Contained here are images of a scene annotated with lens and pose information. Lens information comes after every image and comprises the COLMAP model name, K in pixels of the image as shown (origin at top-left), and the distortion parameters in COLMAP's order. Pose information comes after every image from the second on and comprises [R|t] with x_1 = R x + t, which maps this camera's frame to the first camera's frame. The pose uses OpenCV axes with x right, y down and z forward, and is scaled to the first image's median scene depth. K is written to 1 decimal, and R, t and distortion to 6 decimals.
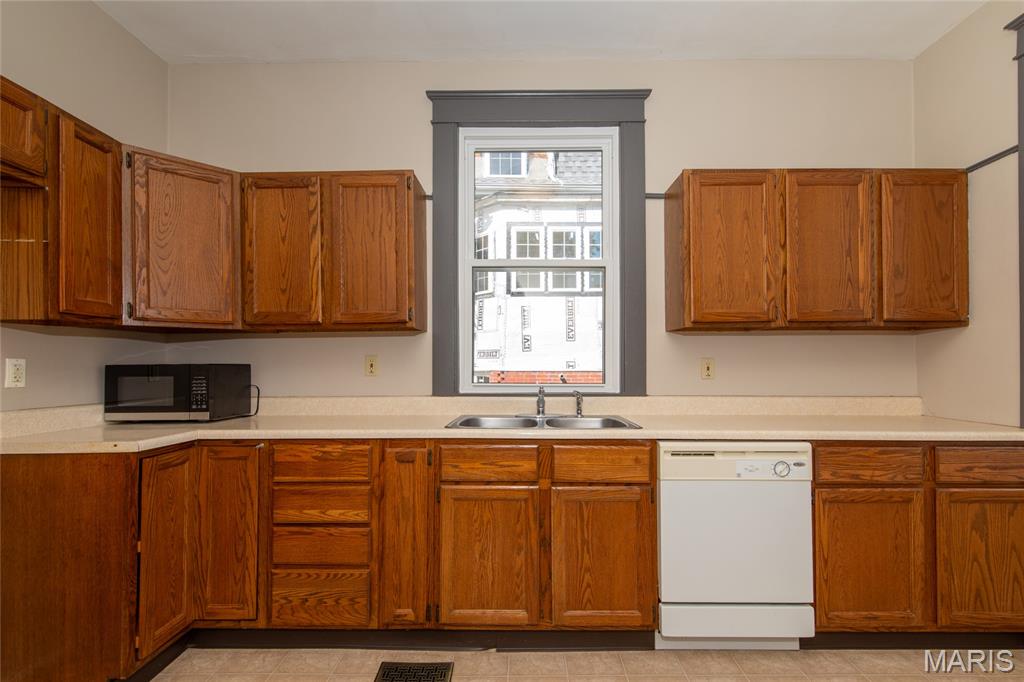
lens RADIAL K [[433.6, 0, 555.3], [0, 433.6, 359.9], [0, 0, 1]] dist [0.001894, 0.000048]
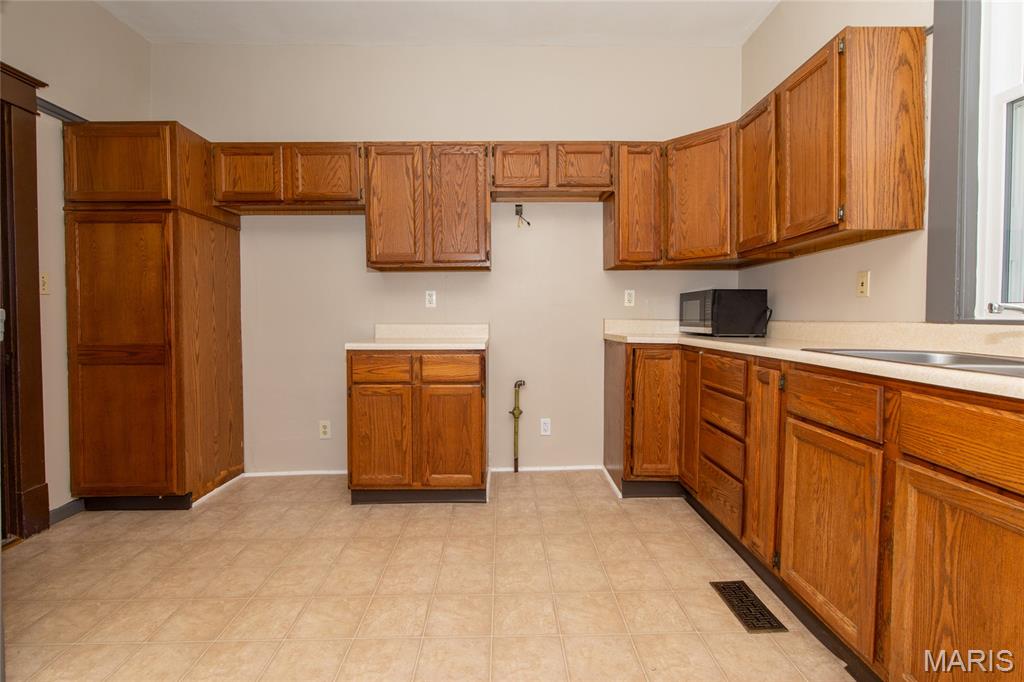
lens RADIAL K [[471.3, 0, 511.2], [0, 471.3, 329.4], [0, 0, 1]] dist [-0.001724, -0.000413]
pose [[0.016425, 0.029907, -0.999418, 0.627699], [0.013213, 0.999459, 0.030125, 0.087182], [0.999778, -0.013700, 0.016021, 0.456990]]
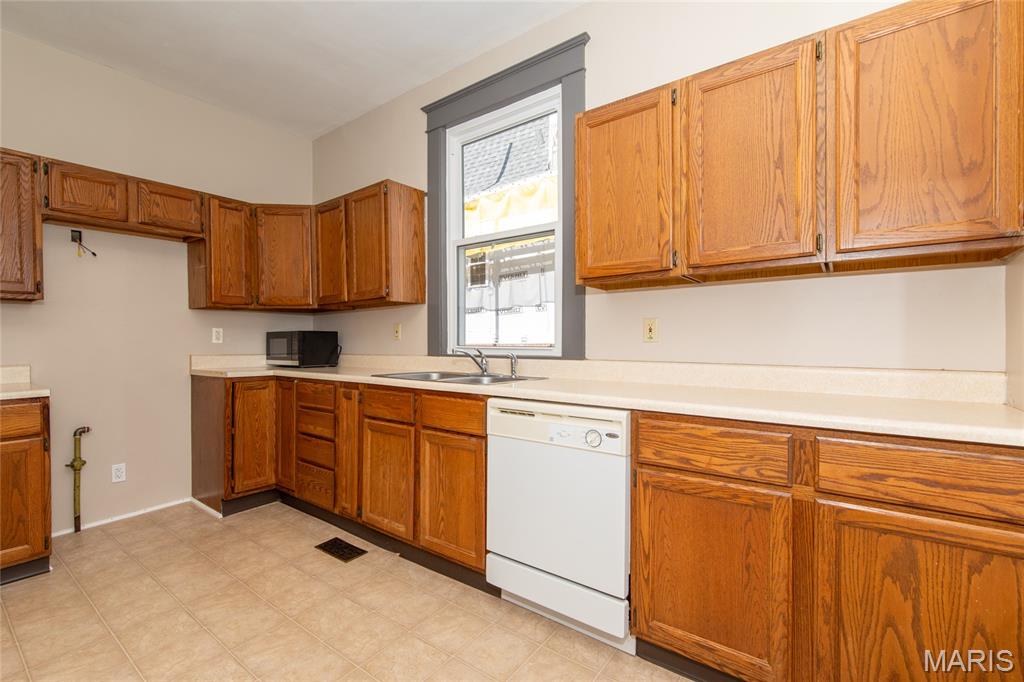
lens RADIAL K [[444.0, 0, 512.0], [0, 444.0, 341.0], [0, 0, 1]] dist [0.000609, 0.000166]
pose [[0.807478, -0.000772, -0.589898, 0.906189], [0.009844, 0.999878, 0.012168, 0.039811], [0.589816, -0.015632, 0.807386, 0.171508]]
